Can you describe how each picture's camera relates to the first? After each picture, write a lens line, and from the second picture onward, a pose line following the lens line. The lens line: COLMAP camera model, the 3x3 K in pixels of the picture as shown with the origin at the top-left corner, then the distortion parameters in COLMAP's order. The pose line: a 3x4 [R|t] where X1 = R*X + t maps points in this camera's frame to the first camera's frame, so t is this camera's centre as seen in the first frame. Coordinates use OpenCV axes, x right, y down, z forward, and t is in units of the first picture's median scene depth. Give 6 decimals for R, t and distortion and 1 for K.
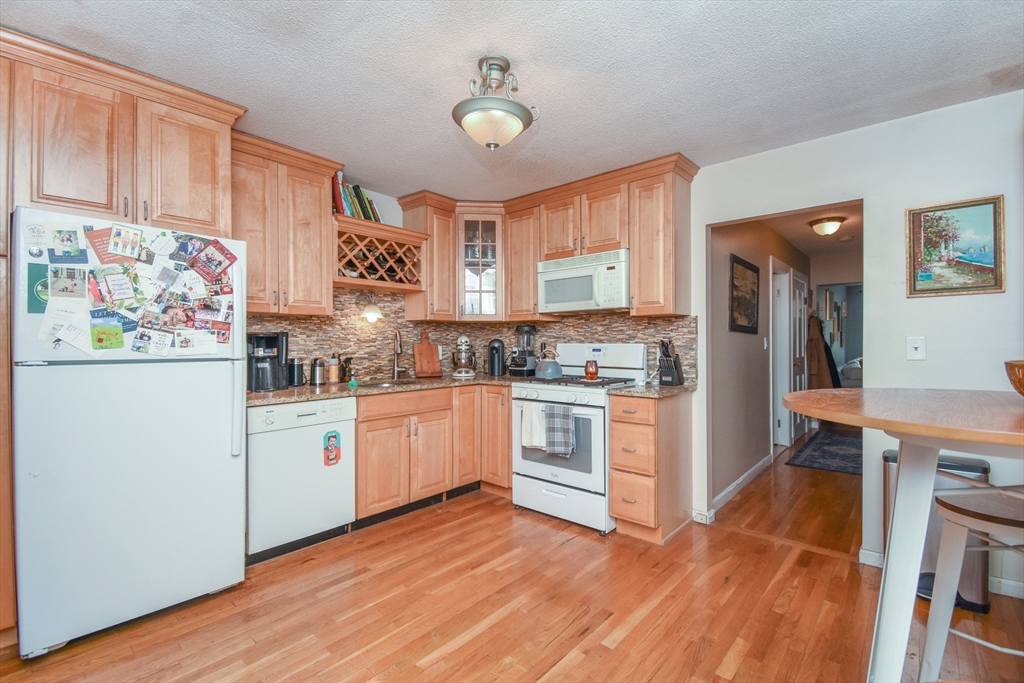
lens RADIAL K [[454.4, 0, 512.0], [0, 454.4, 341.5], [0, 0, 1]] dist [0.001697, -0.000171]
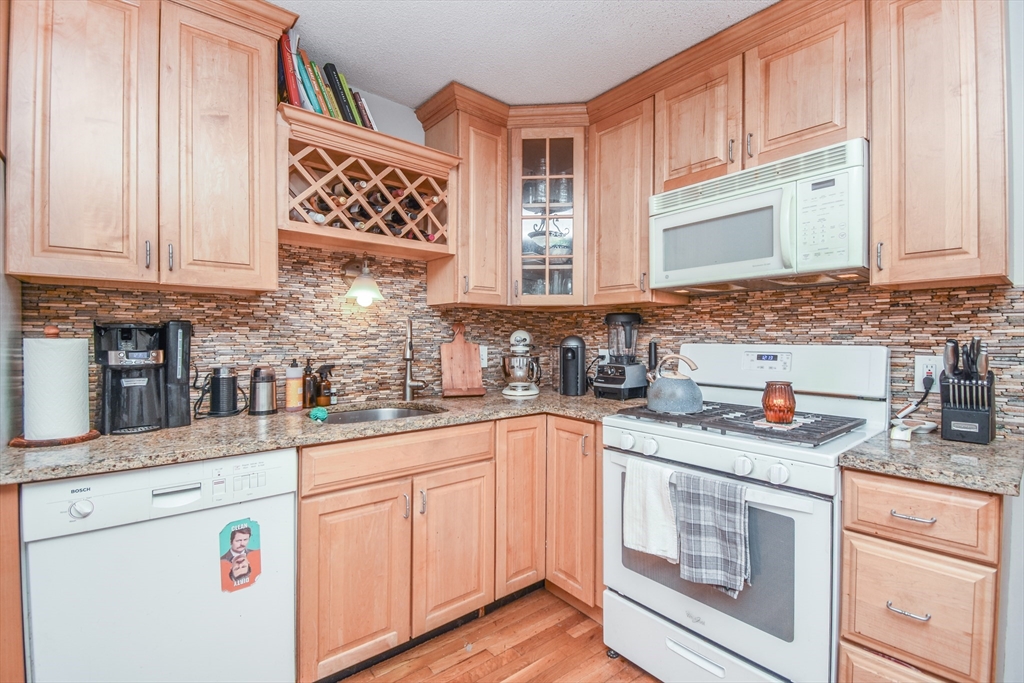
lens RADIAL K [[454.4, 0, 512.0], [0, 454.4, 341.5], [0, 0, 1]] dist [0.001697, -0.000171]
pose [[0.987415, 0.006743, -0.158007, -0.022597], [-0.005671, 0.999958, 0.007239, -0.001481], [0.158049, -0.006251, 0.987411, 0.458531]]
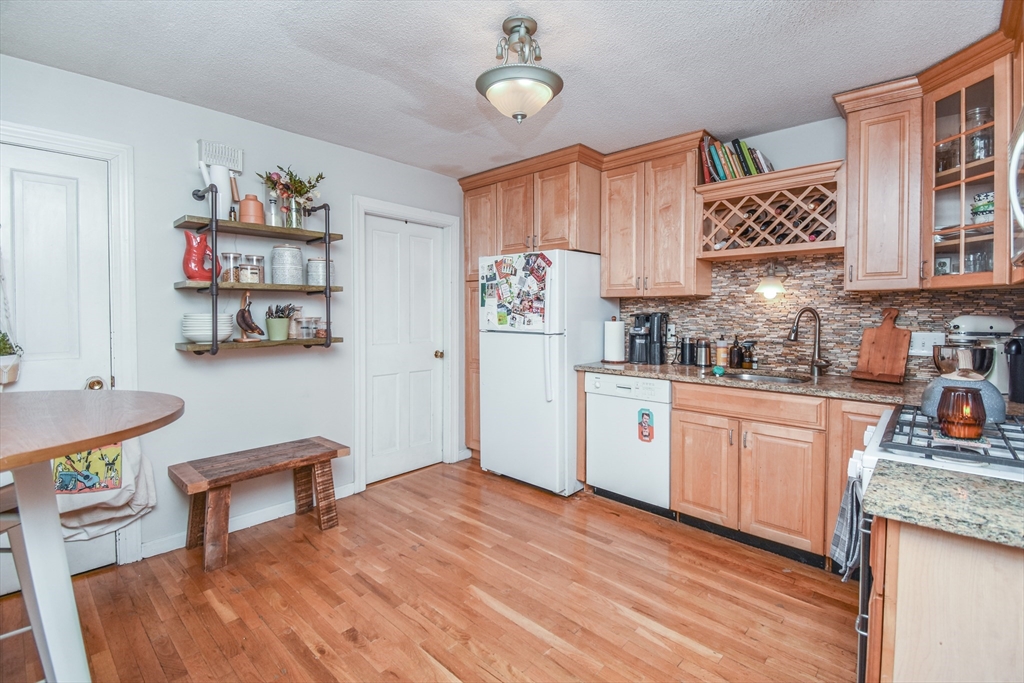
lens RADIAL K [[457.4, 0, 517.5], [0, 457.4, 325.6], [0, 0, 1]] dist [0.016206, -0.000322]
pose [[-0.017616, 0.030804, -0.999370, 0.530424], [0.000099, 0.999525, 0.030807, -0.020525], [0.999845, 0.000444, -0.017611, 0.594216]]
